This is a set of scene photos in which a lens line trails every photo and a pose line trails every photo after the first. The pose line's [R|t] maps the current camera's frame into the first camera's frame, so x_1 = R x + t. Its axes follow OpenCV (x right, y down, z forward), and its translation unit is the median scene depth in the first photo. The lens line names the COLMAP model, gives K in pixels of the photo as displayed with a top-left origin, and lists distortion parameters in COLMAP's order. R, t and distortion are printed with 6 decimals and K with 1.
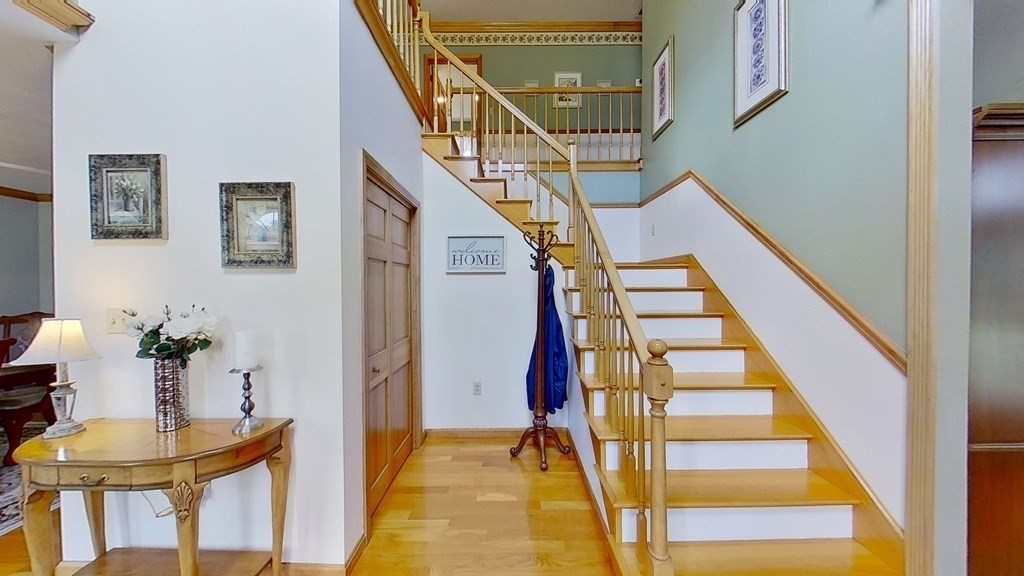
lens RADIAL K [[321.4, 0, 512.2], [0, 321.4, 290.1], [0, 0, 1]] dist [0.002098, 0.000056]
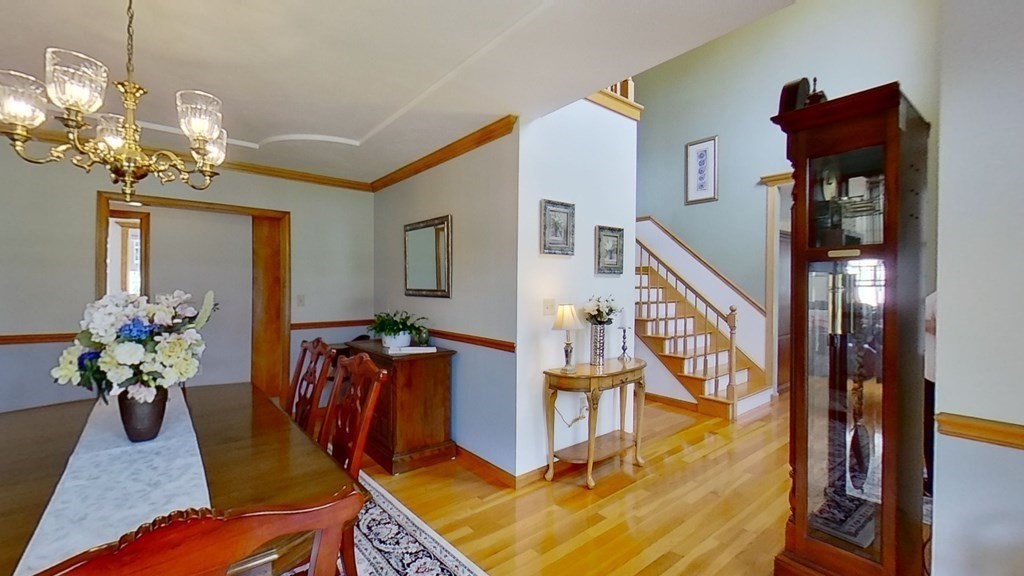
lens RADIAL K [[425.6, 0, 511.2], [0, 425.6, 286.8], [0, 0, 1]] dist [0.000485, 0.000034]
pose [[0.773292, 0.003666, 0.634039, -2.706081], [0.000193, 0.999982, -0.006016, 0.016415], [-0.634050, 0.004775, 0.773278, -0.488161]]
